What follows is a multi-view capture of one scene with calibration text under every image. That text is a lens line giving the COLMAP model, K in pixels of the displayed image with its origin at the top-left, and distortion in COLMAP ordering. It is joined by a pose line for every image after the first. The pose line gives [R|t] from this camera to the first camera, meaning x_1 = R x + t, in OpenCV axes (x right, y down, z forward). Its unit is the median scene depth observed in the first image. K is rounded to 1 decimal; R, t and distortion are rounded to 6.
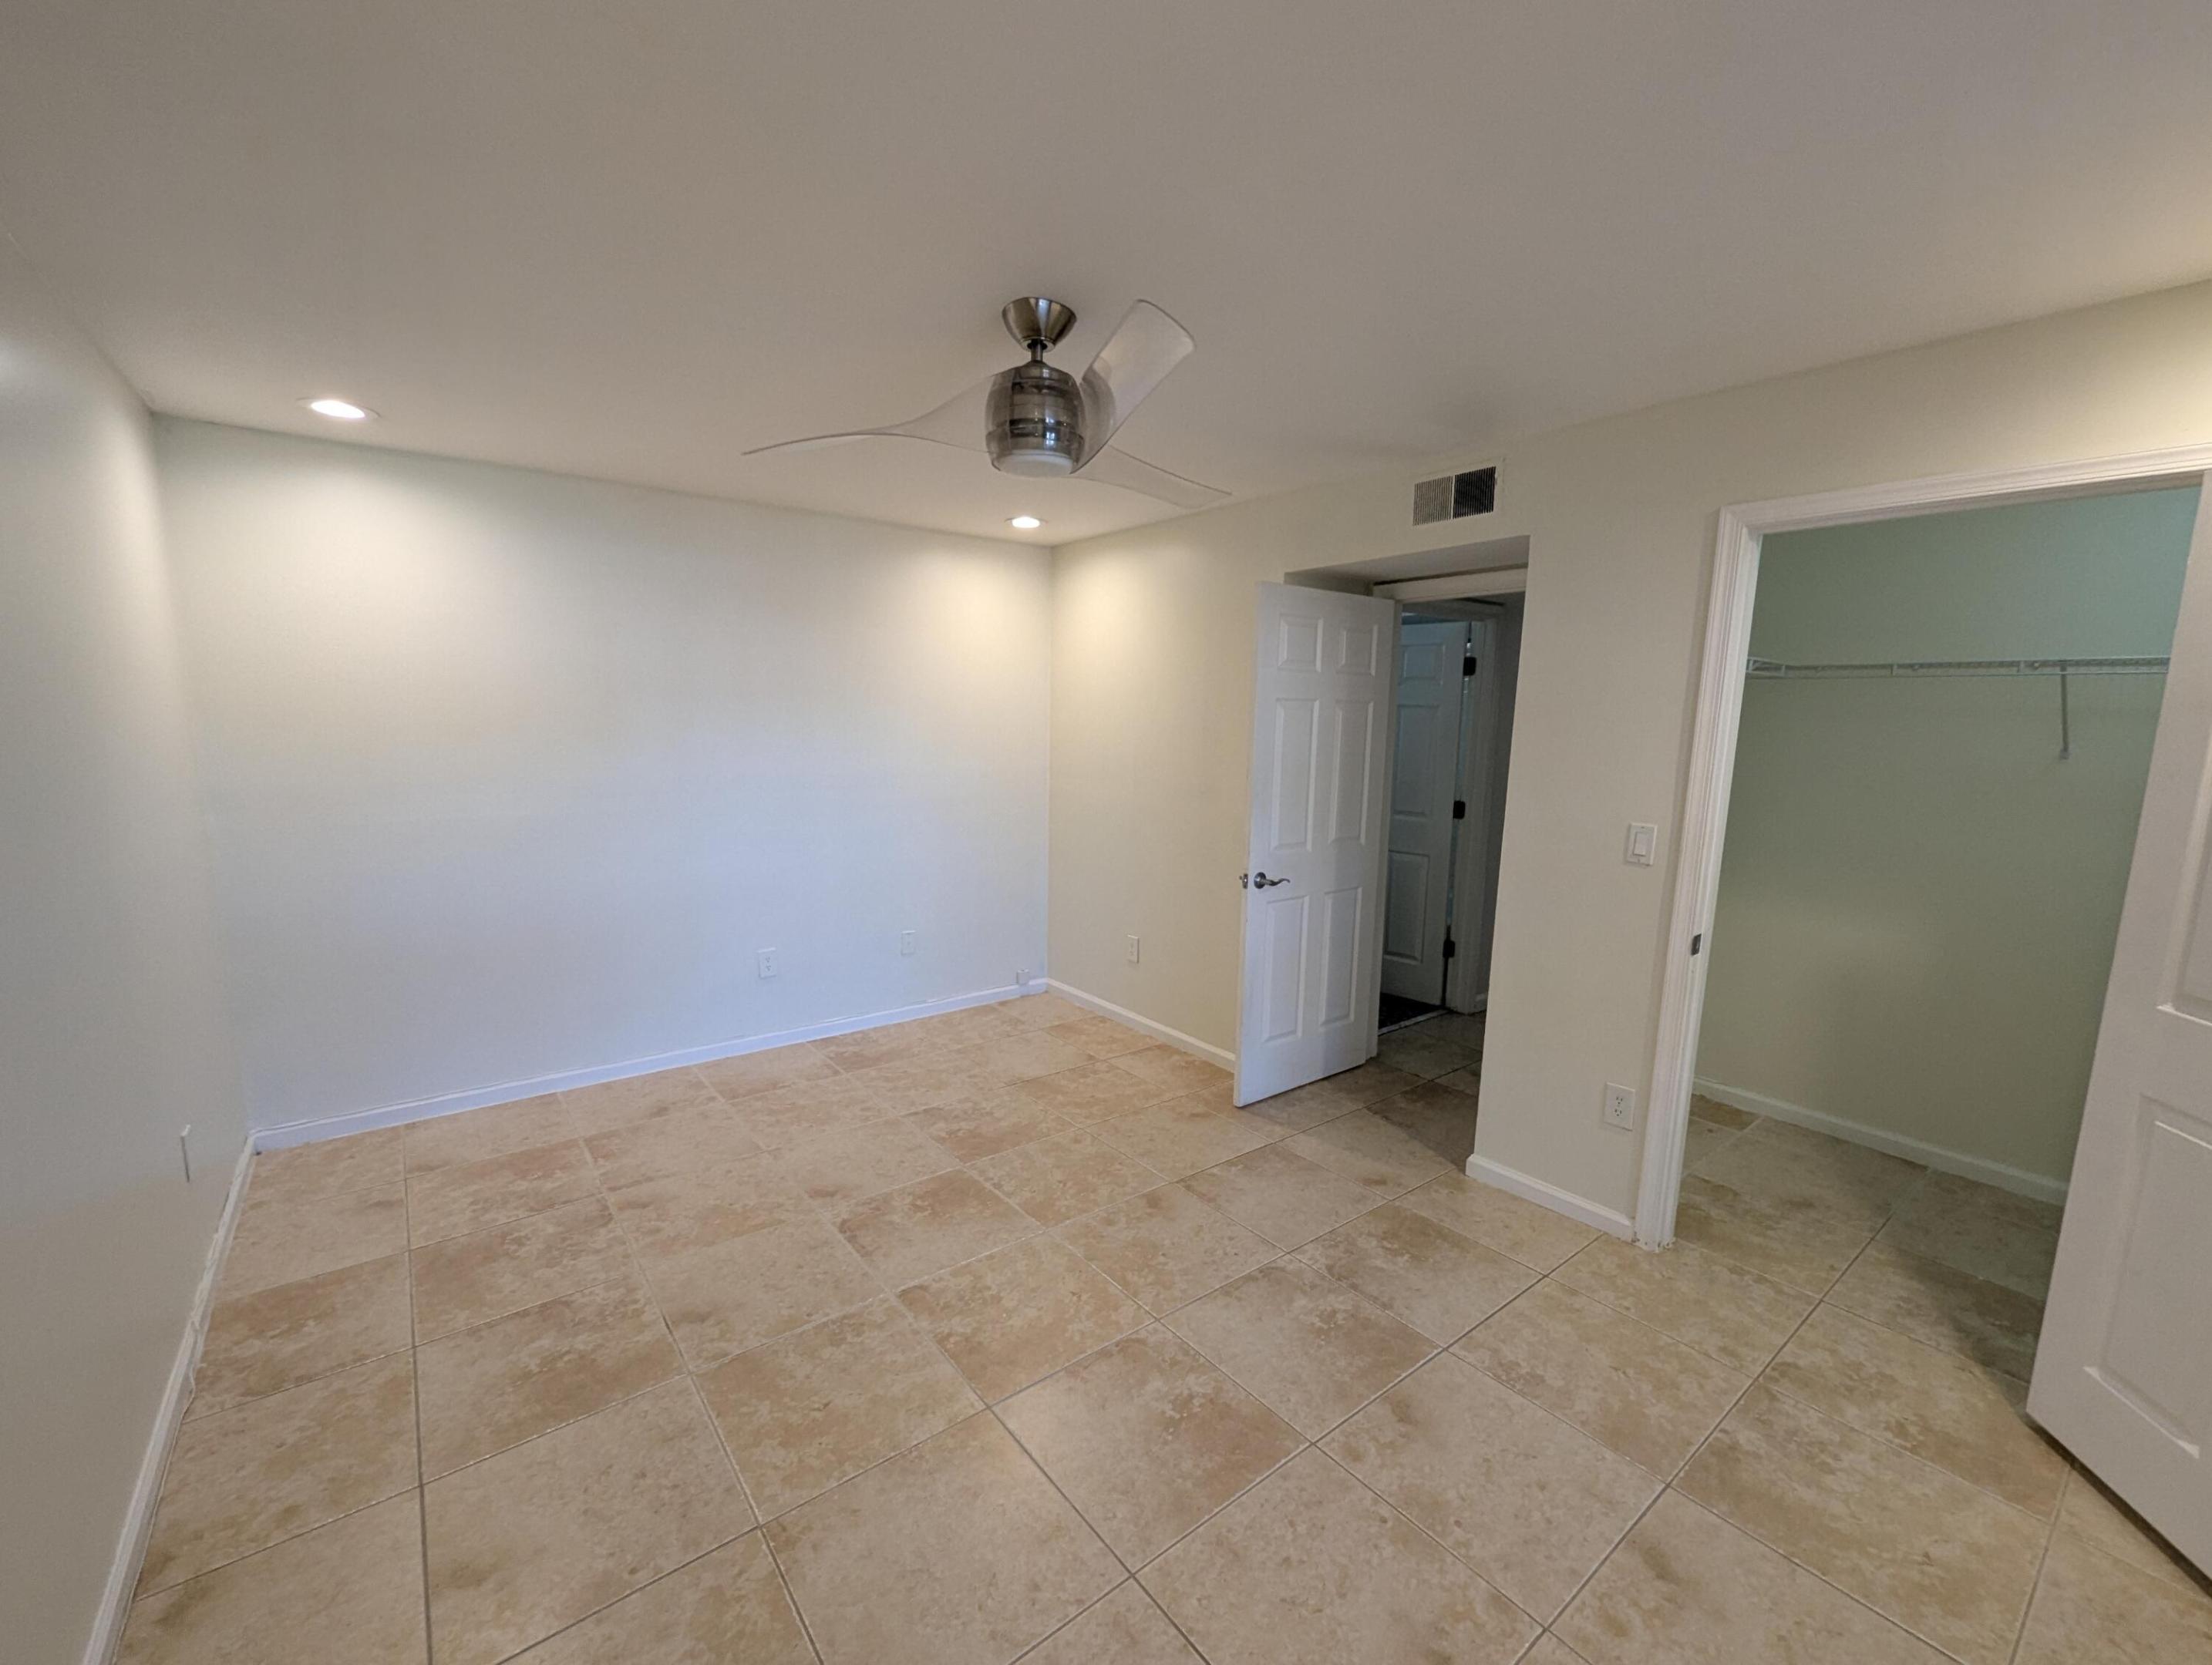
lens RADIAL K [[915.8, 0, 1098.6], [0, 915.8, 853.1], [0, 0, 1]] dist [0.000240, 0.001166]
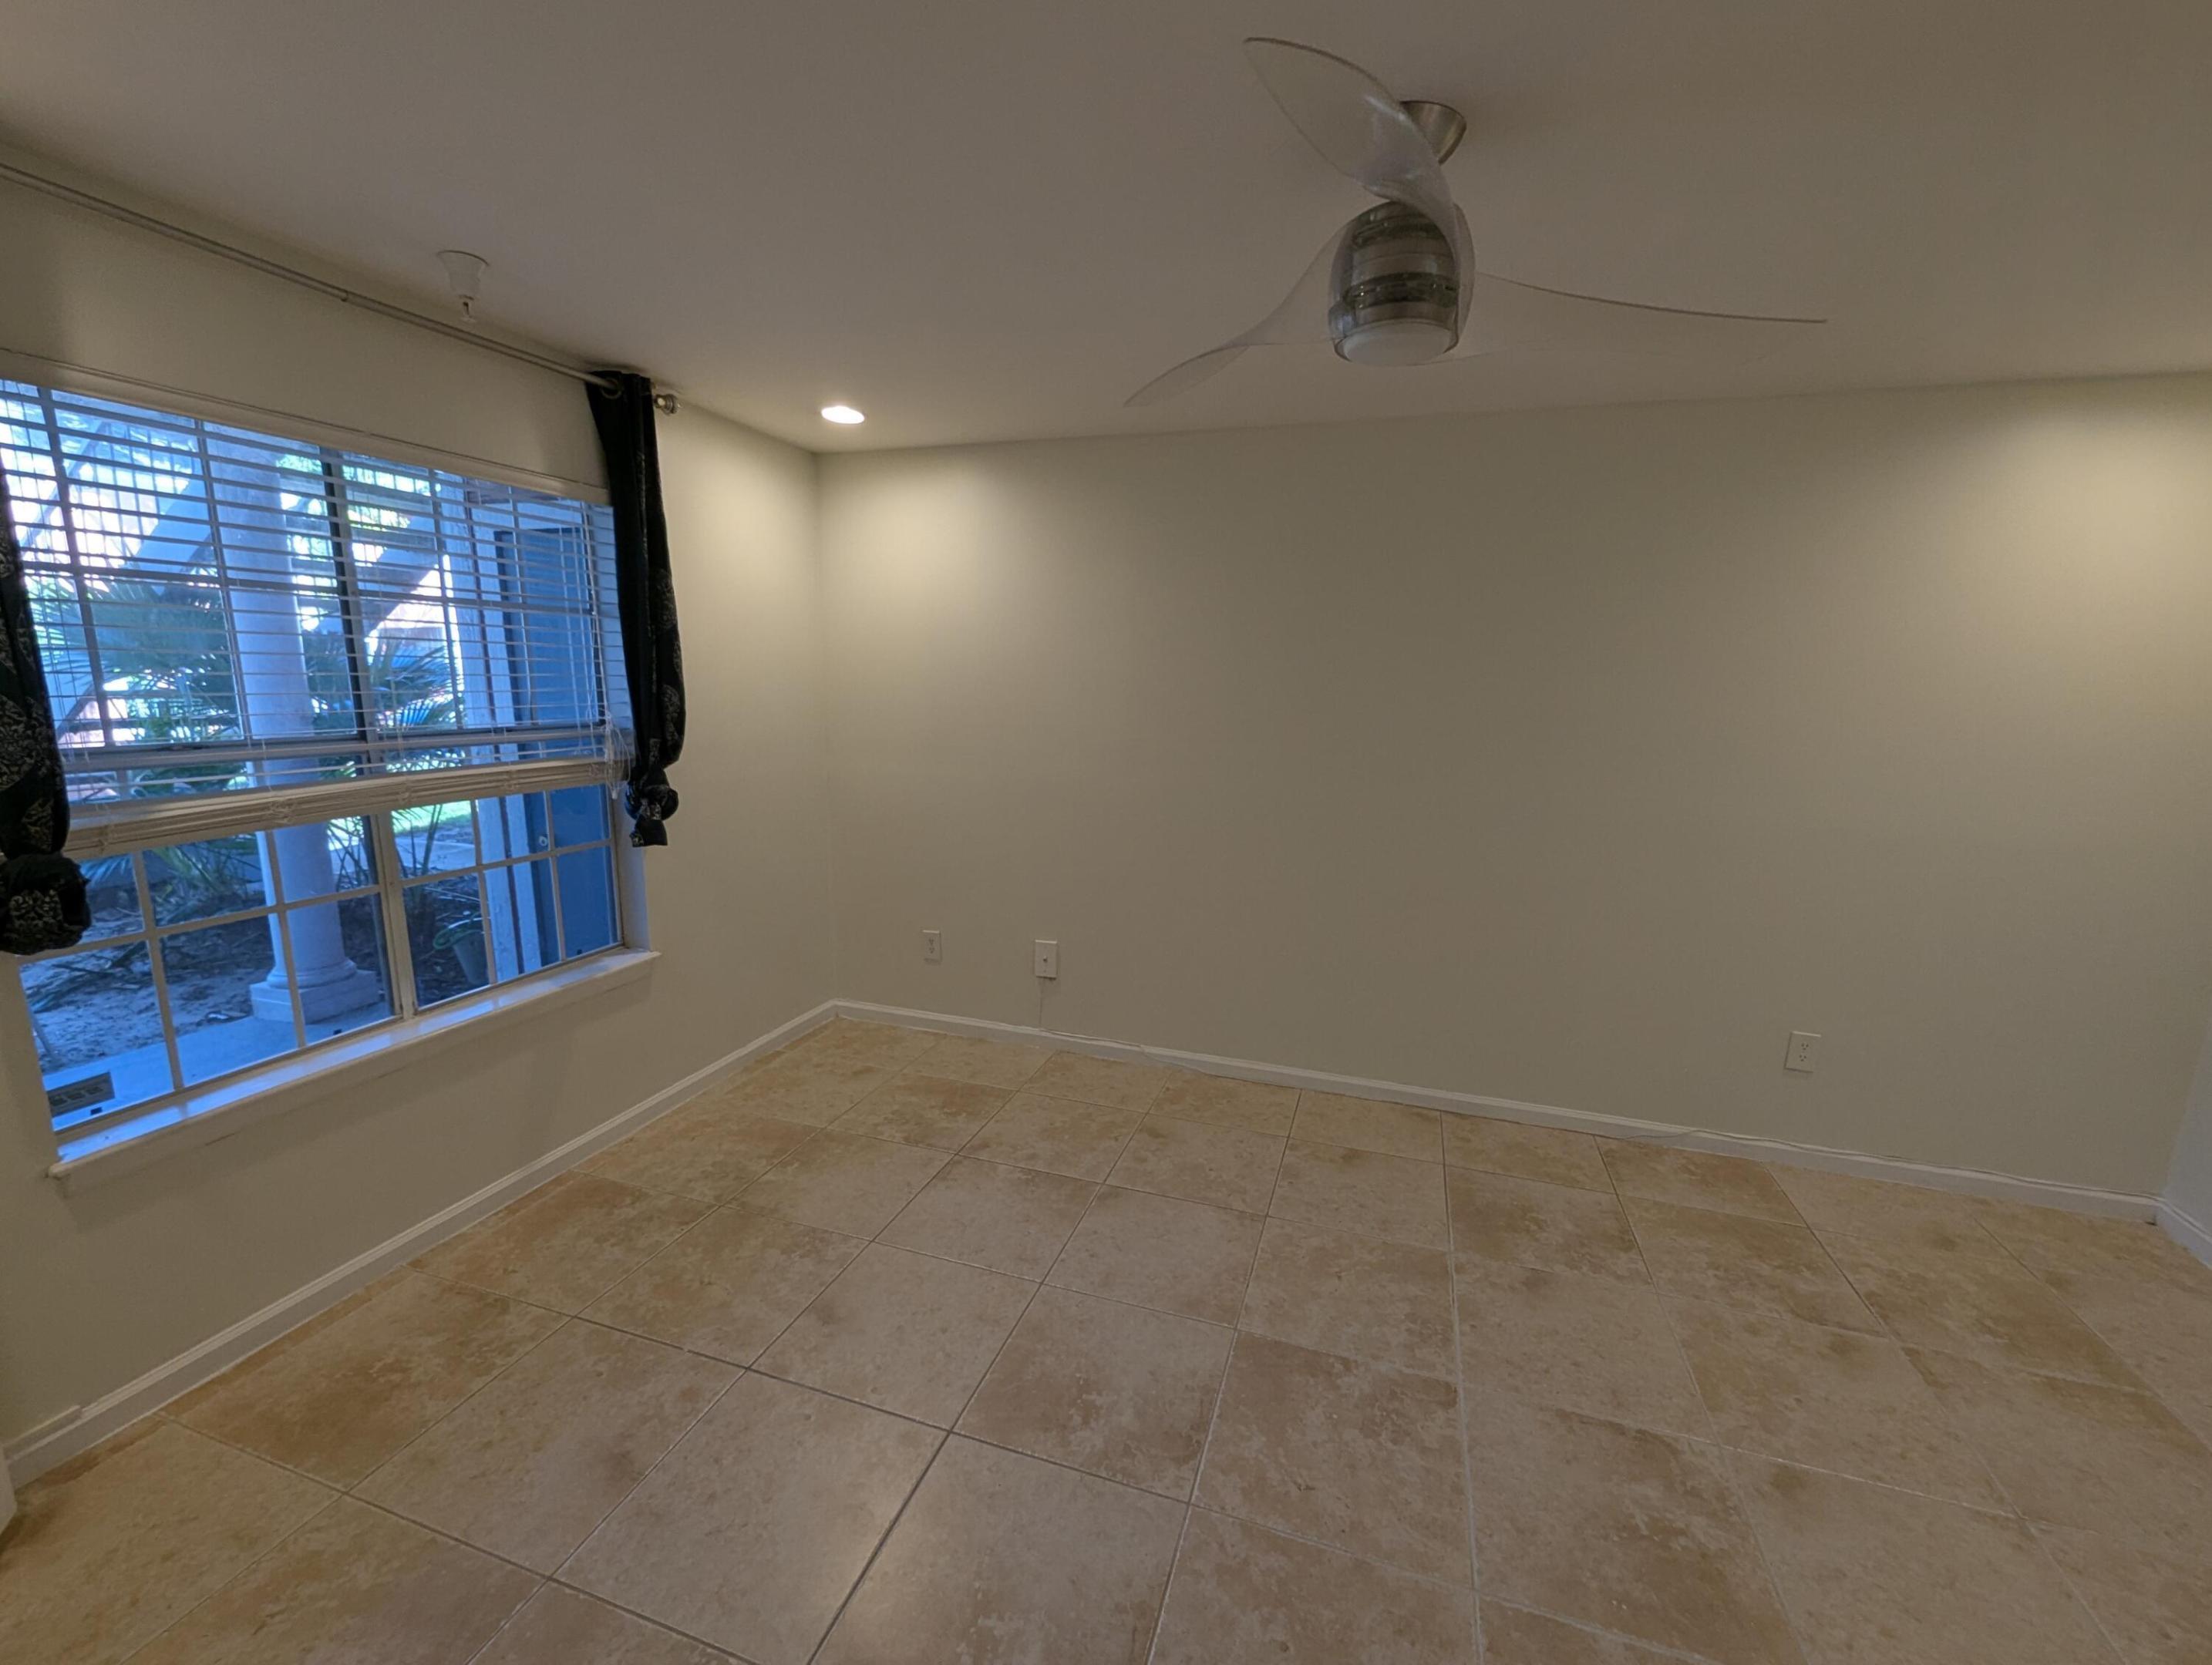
lens RADIAL K [[915.8, 0, 1098.6], [0, 915.8, 853.1], [0, 0, 1]] dist [0.000240, 0.001166]
pose [[-0.827709, 0.074141, -0.556239, 0.498723], [-0.120879, 0.944406, 0.305754, -0.202562], [0.547984, 0.320312, -0.772731, 1.369989]]
